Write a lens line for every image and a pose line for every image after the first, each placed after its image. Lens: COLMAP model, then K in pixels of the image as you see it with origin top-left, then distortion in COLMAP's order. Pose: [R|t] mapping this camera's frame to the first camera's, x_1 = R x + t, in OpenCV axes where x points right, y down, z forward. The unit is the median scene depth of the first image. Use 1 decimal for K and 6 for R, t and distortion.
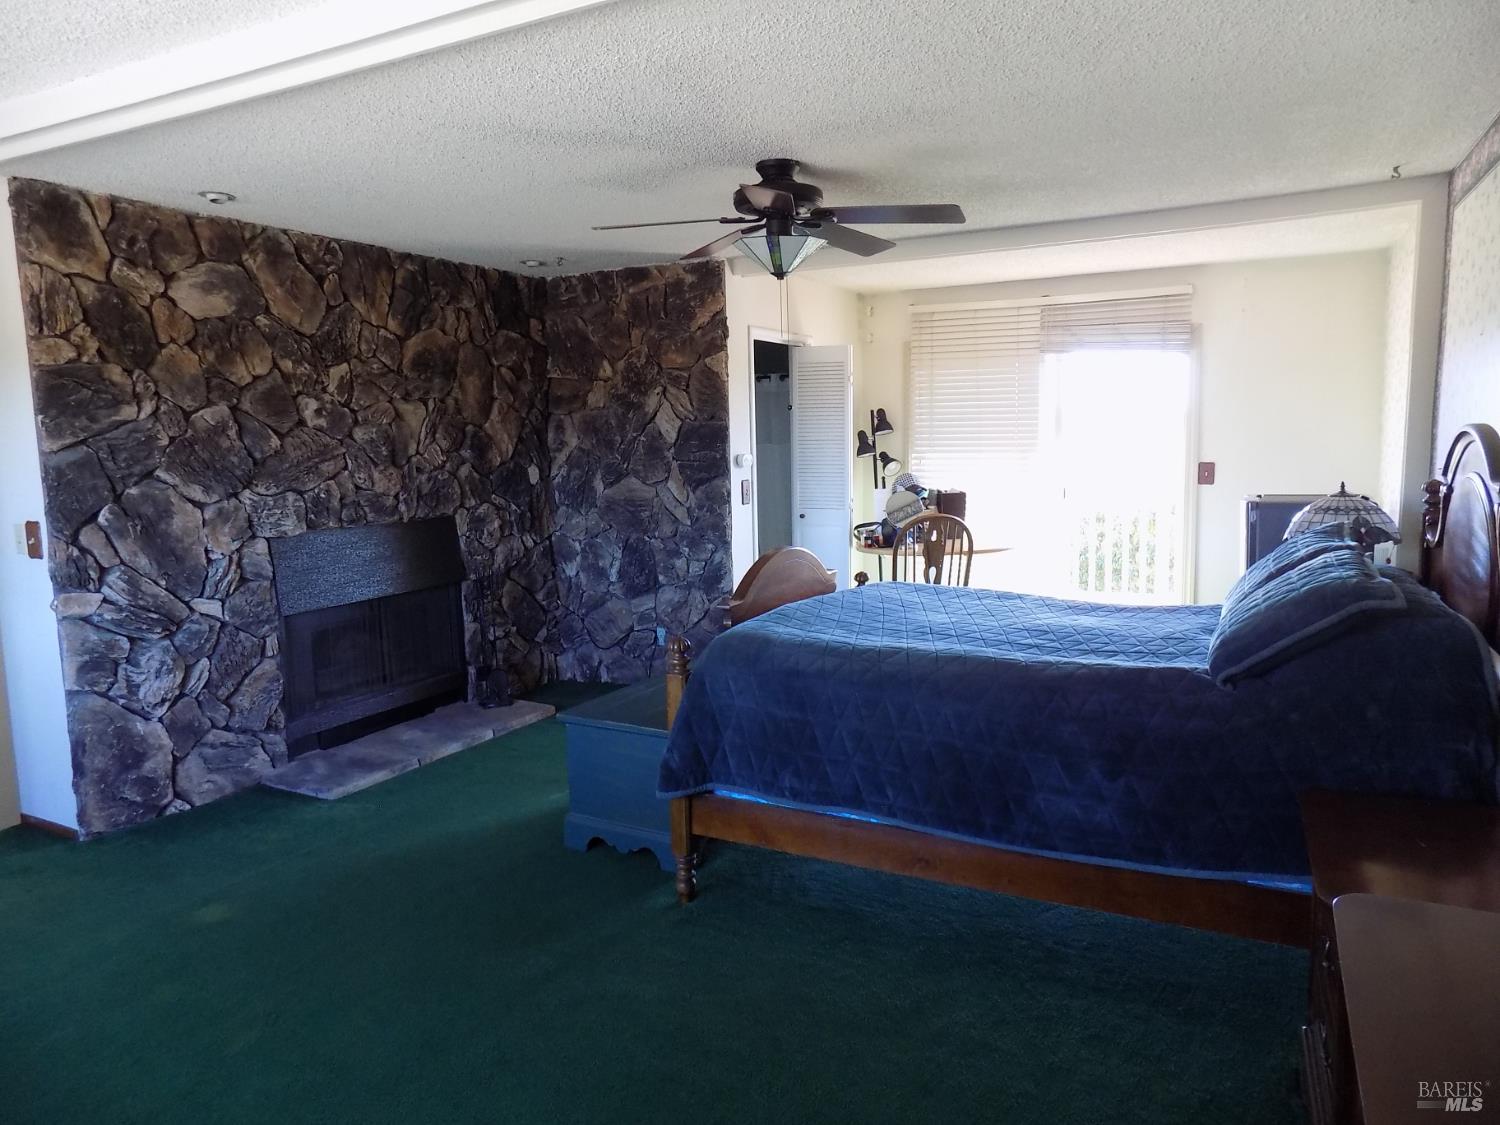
lens RADIAL K [[1016.5, 0, 750.0], [0, 1016.5, 562.5], [0, 0, 1]] dist [-0.001939, 0.004598]
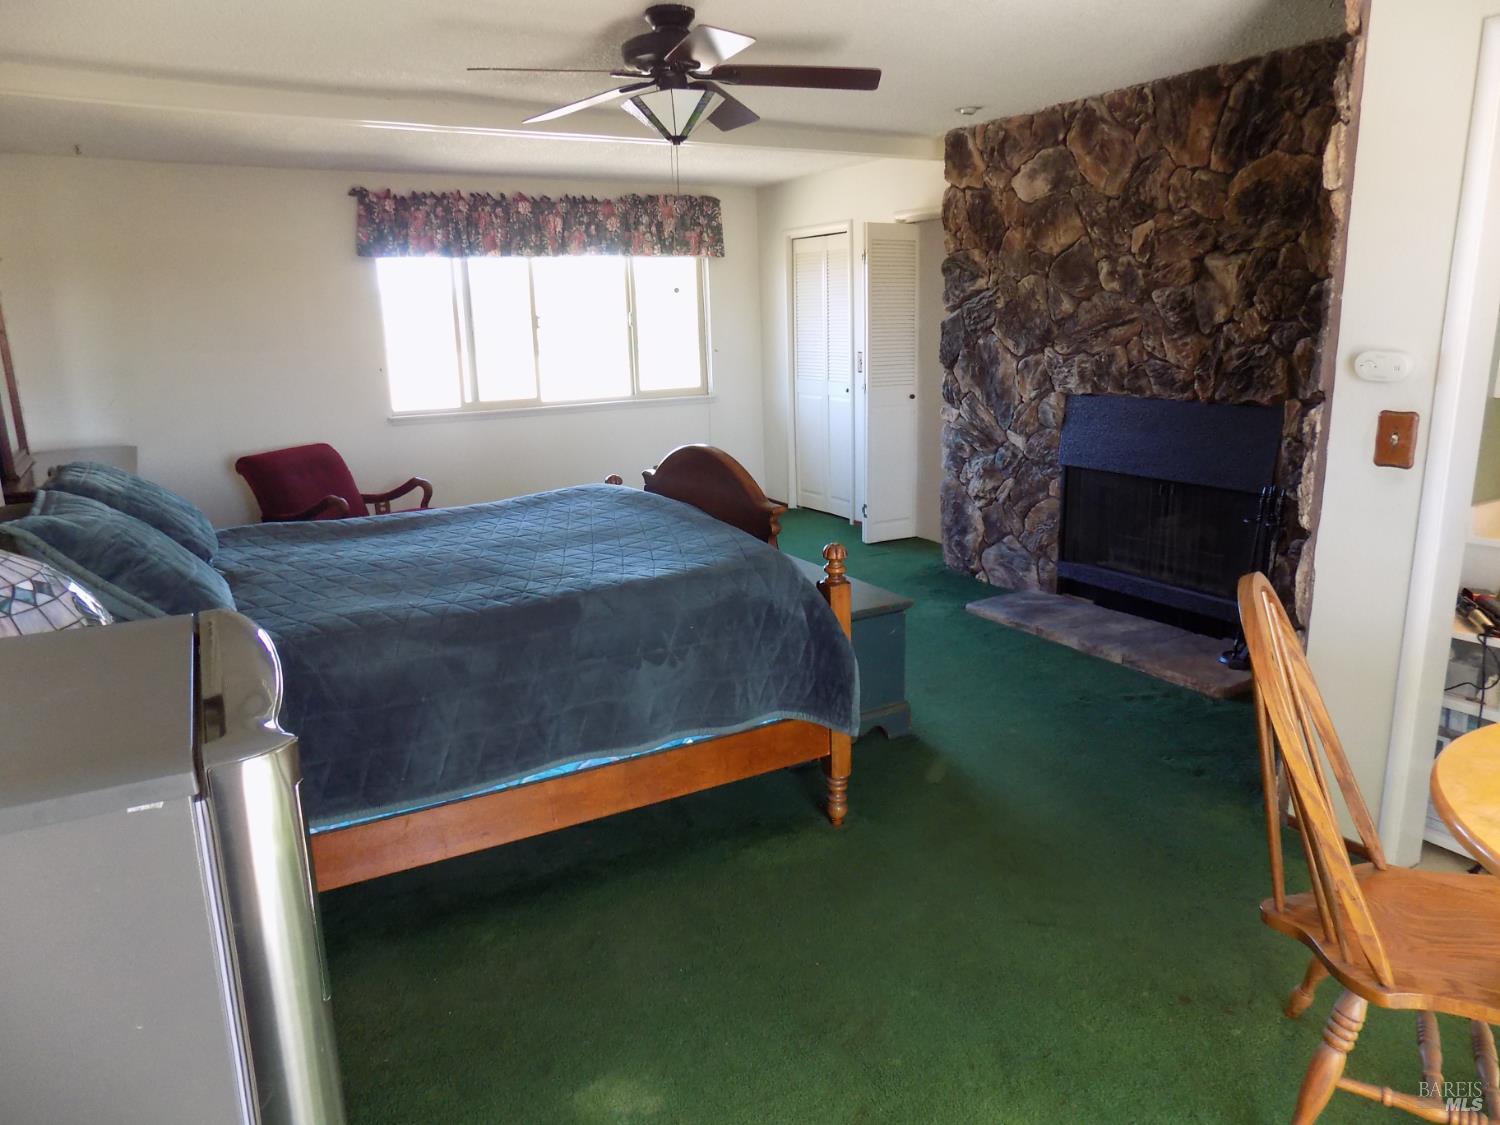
lens RADIAL K [[1041.9, 0, 750.0], [0, 1041.9, 562.5], [0, 0, 1]] dist [-0.000800, 0.003103]
pose [[-0.530034, 0.229189, -0.816417, 0.708505], [-0.075564, 0.946187, 0.314676, -0.186728], [0.844603, 0.228481, -0.484193, 1.334102]]
